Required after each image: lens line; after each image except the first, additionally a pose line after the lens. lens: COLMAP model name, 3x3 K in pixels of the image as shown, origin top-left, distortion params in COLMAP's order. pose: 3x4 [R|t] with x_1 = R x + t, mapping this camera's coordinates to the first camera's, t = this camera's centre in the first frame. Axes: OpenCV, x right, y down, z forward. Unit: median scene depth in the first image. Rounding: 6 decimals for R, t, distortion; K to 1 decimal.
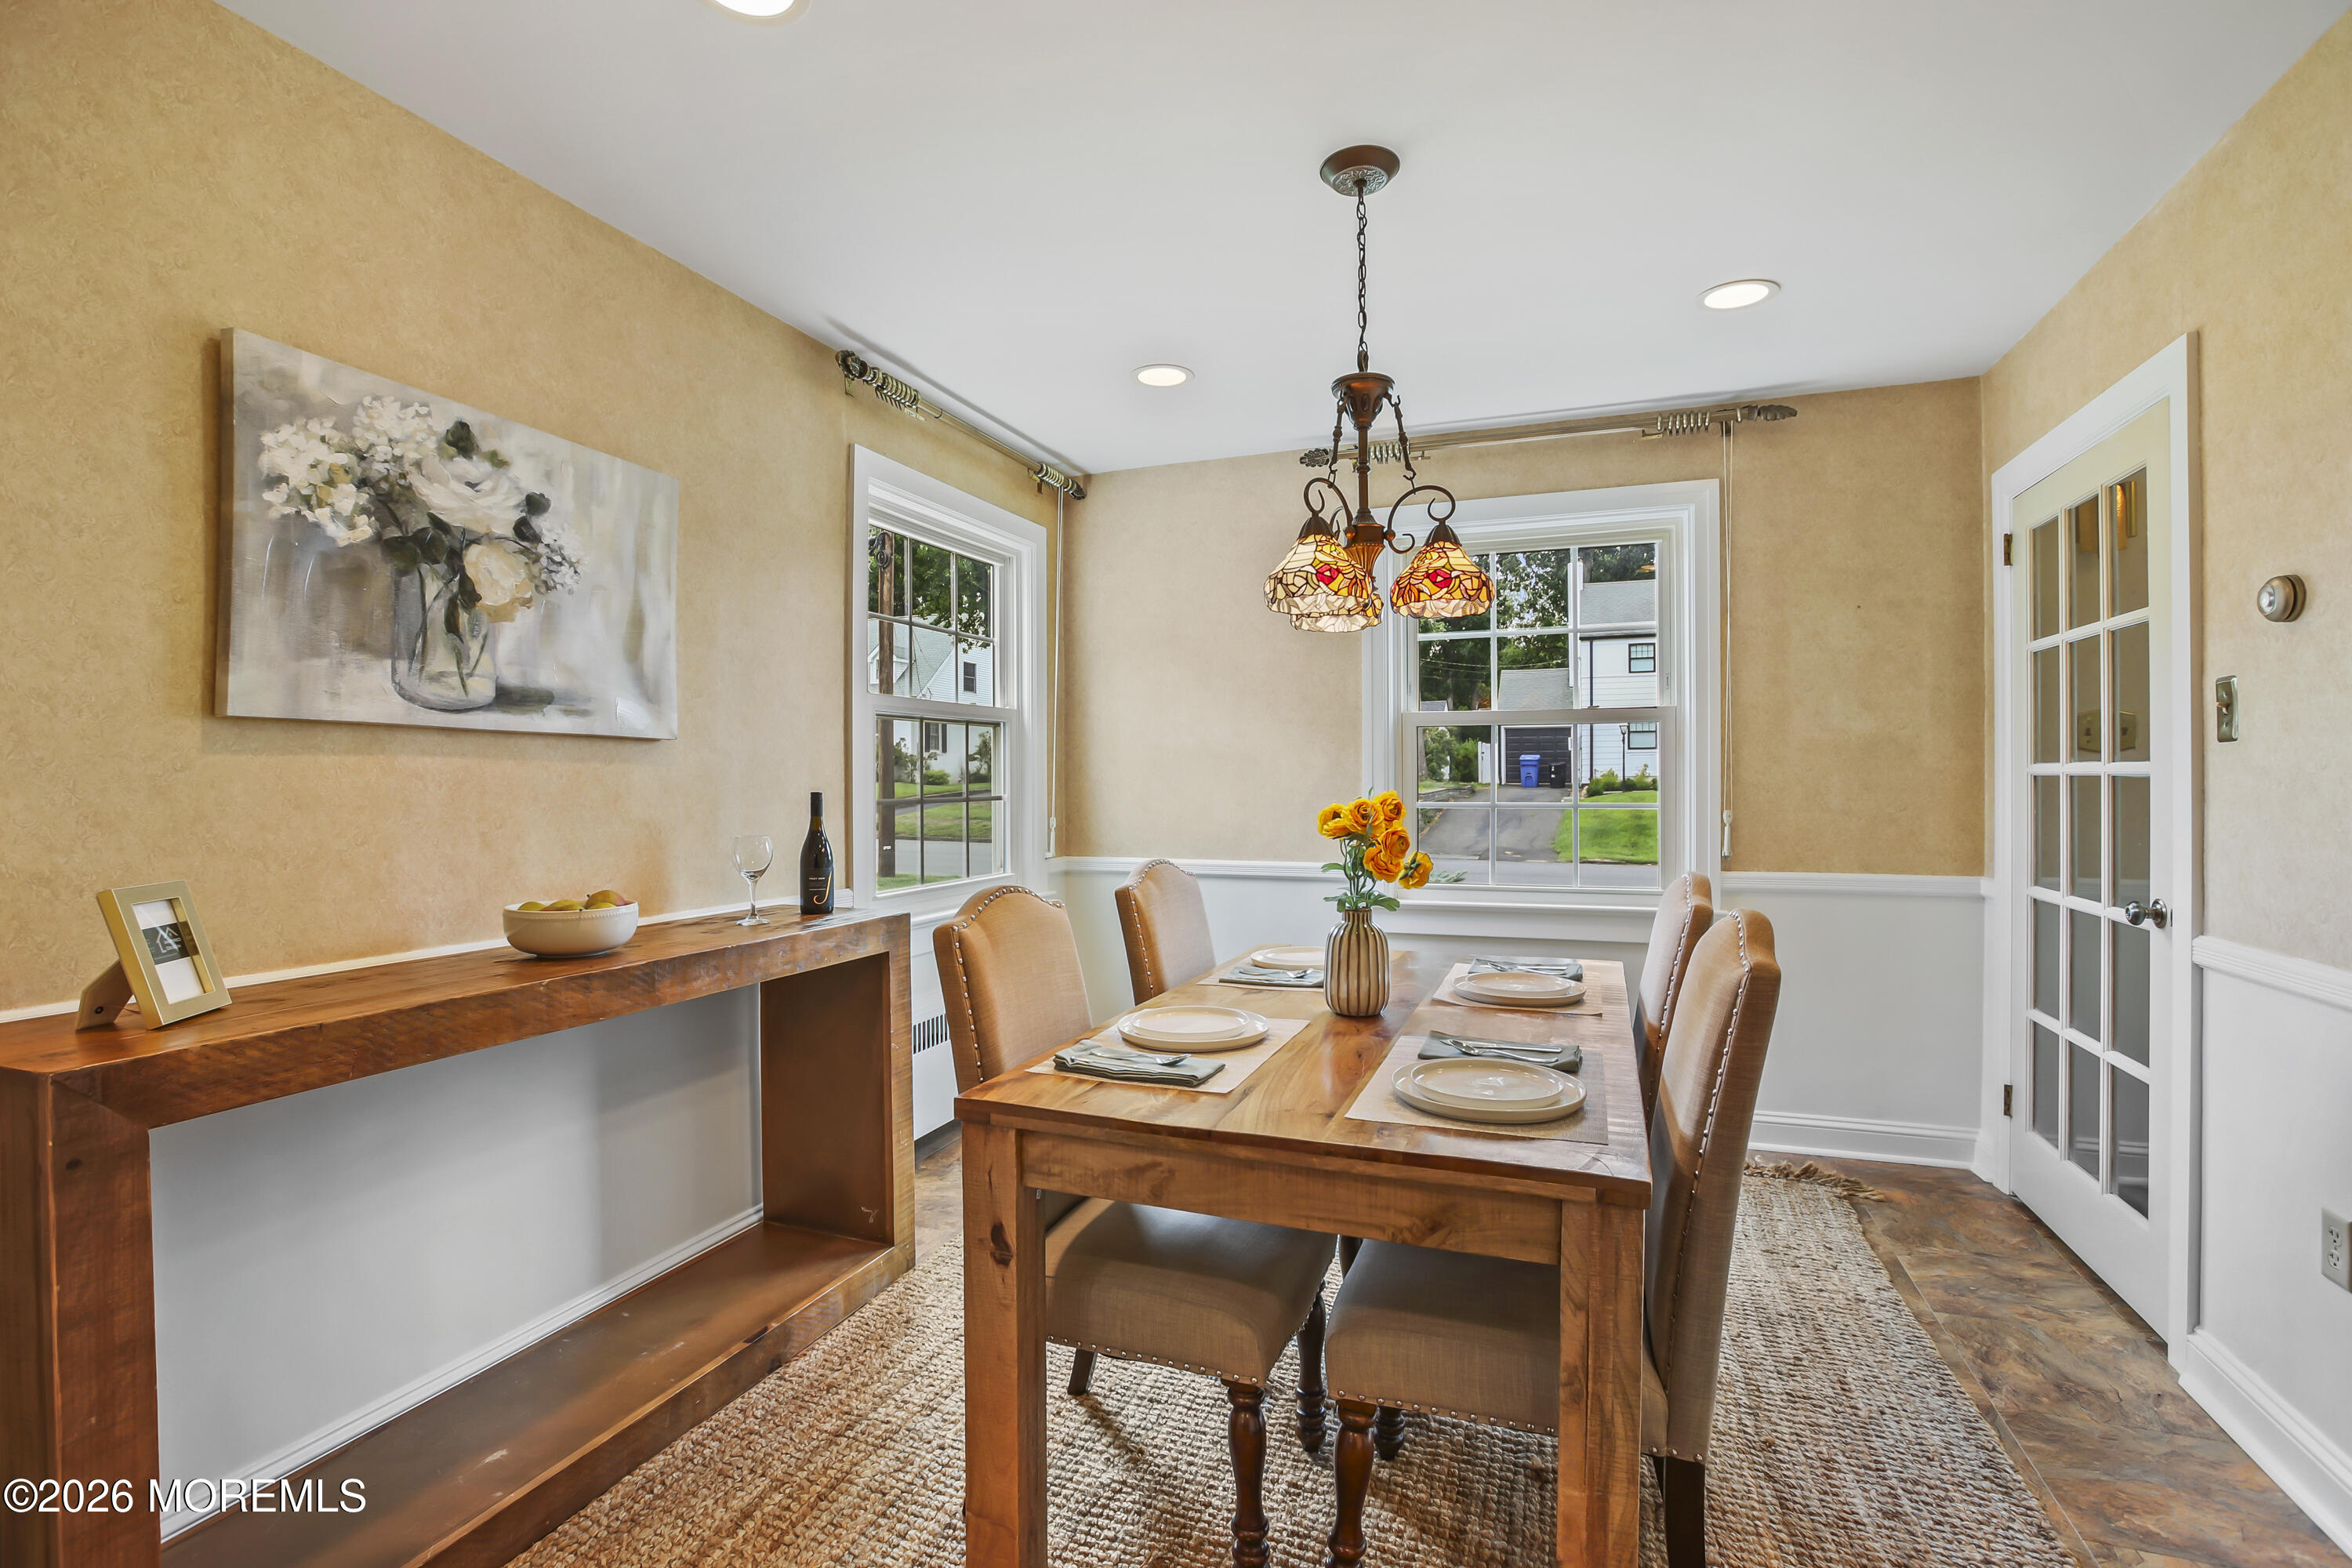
lens RADIAL K [[1079.7, 0, 1215.2], [0, 1079.7, 777.0], [0, 0, 1]] dist [-0.046878, 0.016518]
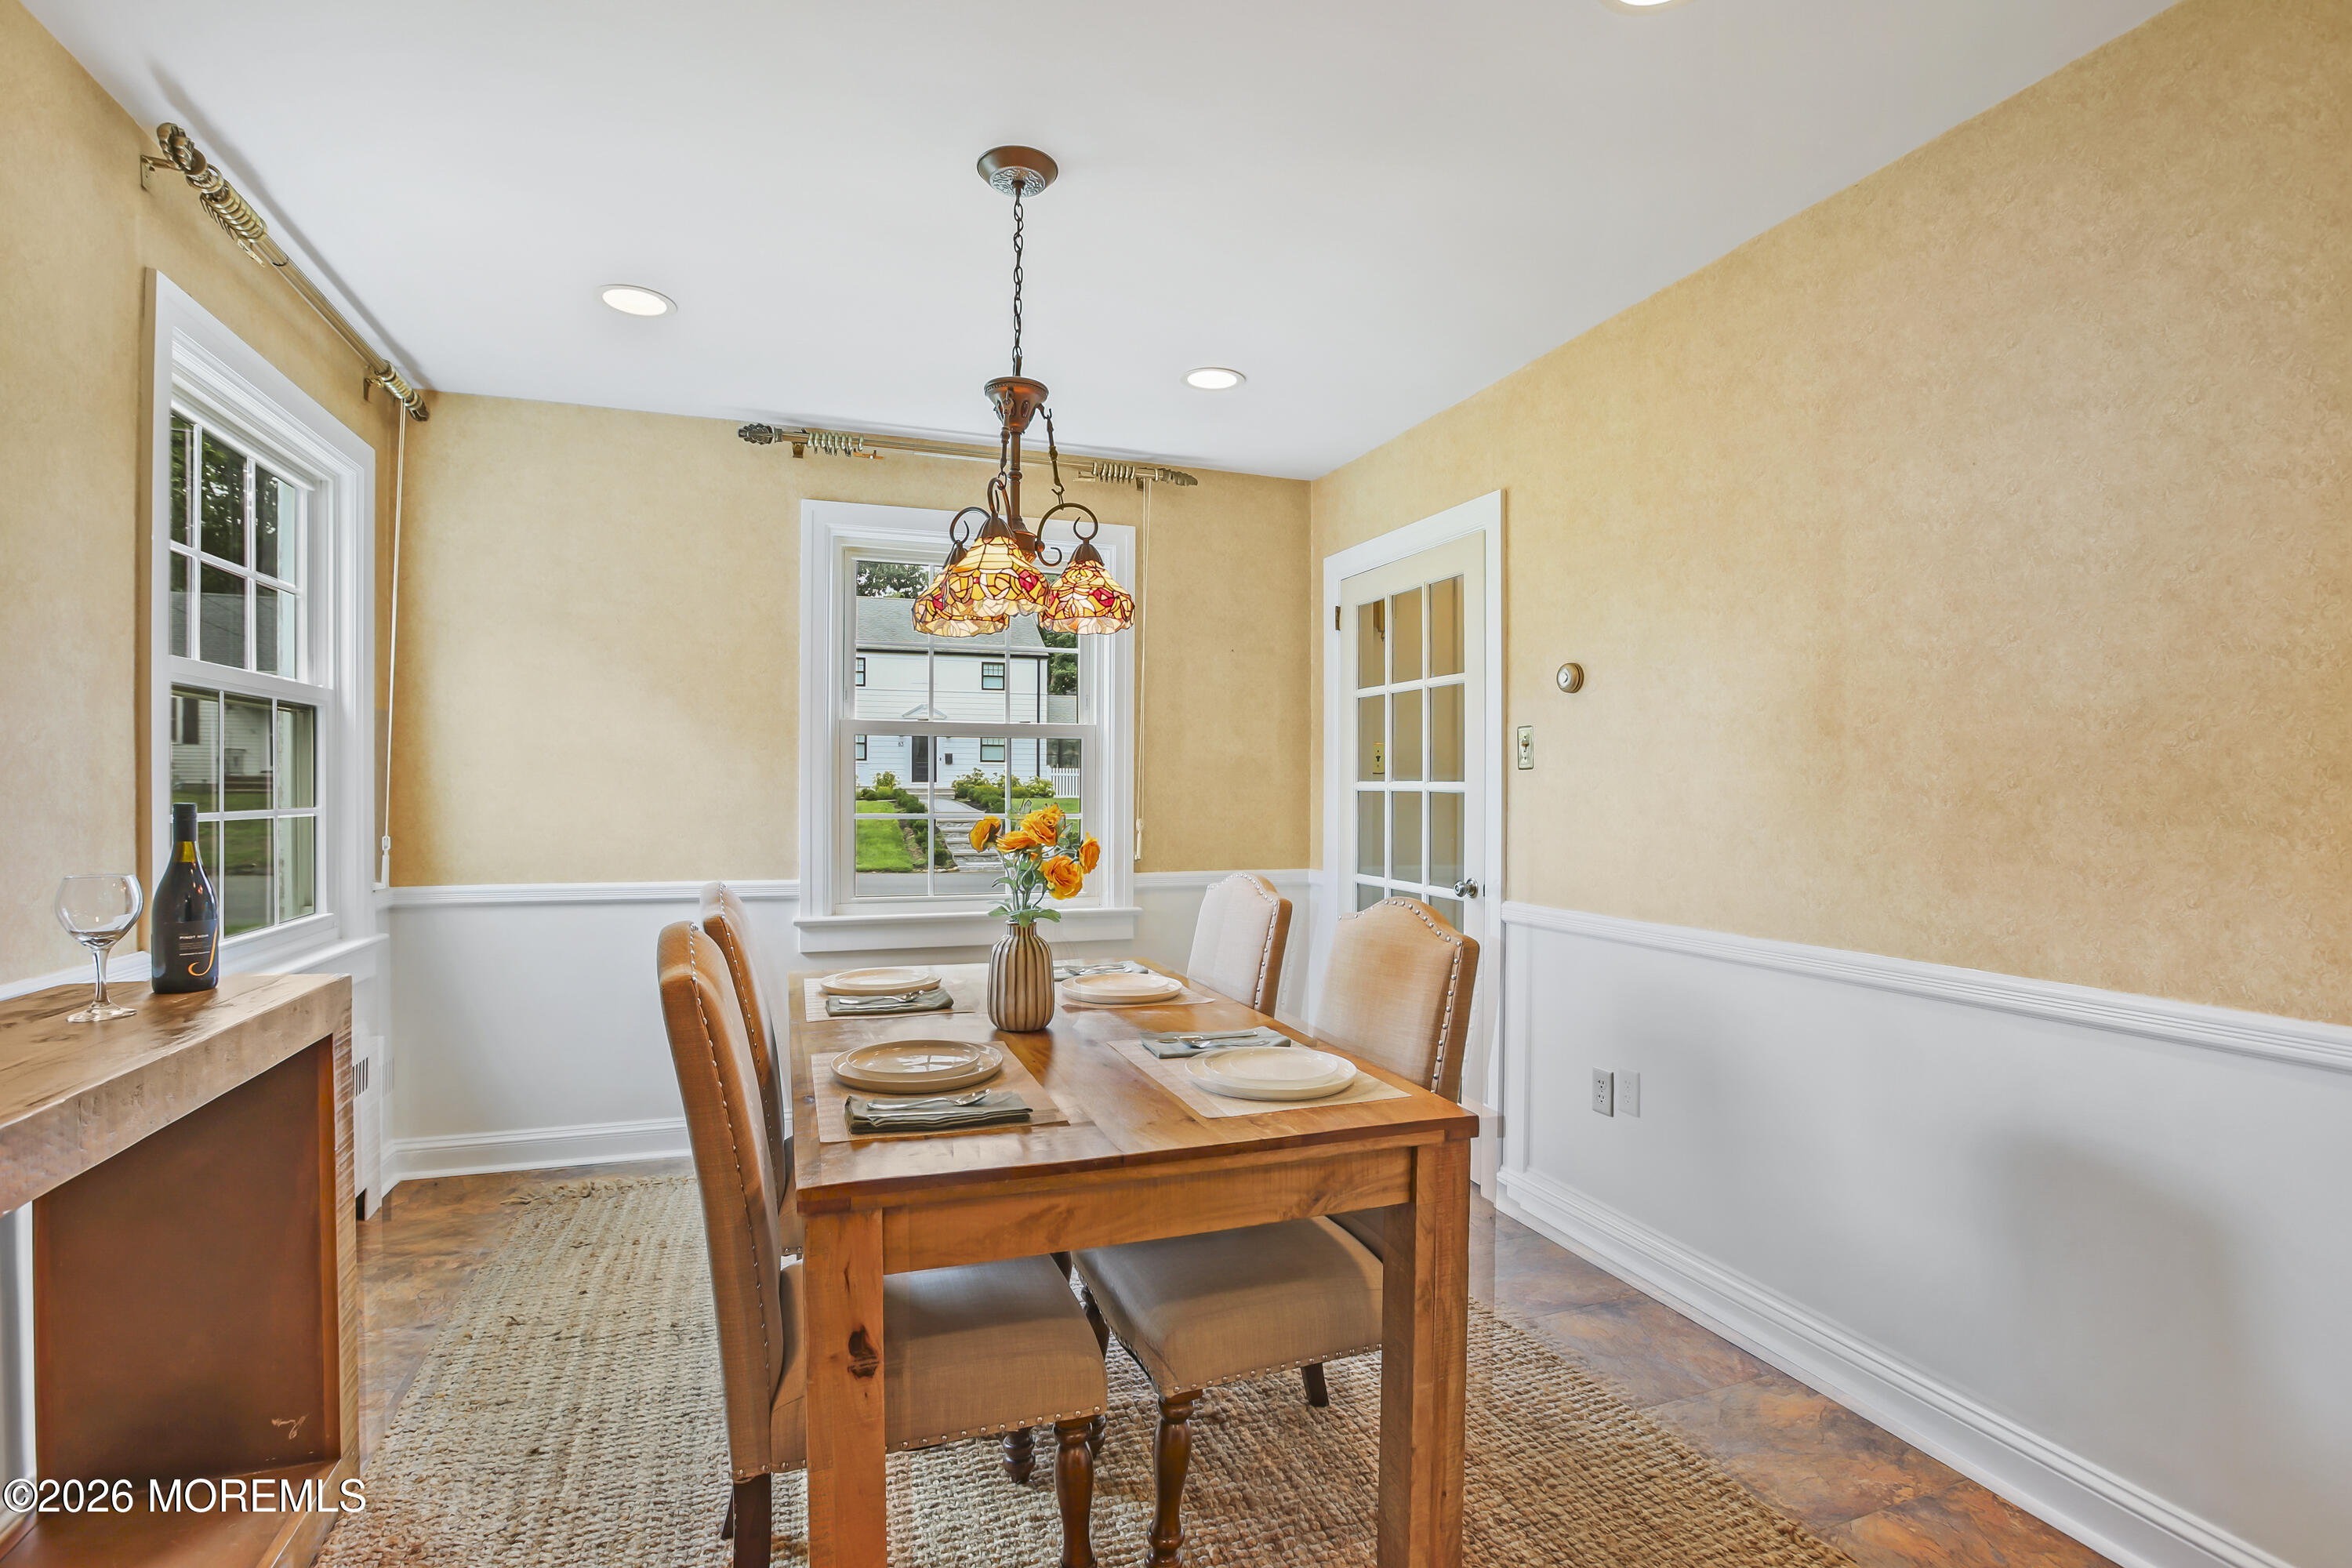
lens RADIAL K [[1079.7, 0, 1172.7], [0, 1079.7, 794.8], [0, 0, 1]] dist [-0.046878, 0.016518]
pose [[0.762562, 0.004004, 0.646903, -0.383882], [-0.008923, 0.999951, 0.004329, 0.000131], [-0.646854, -0.009074, 0.762560, 0.154336]]
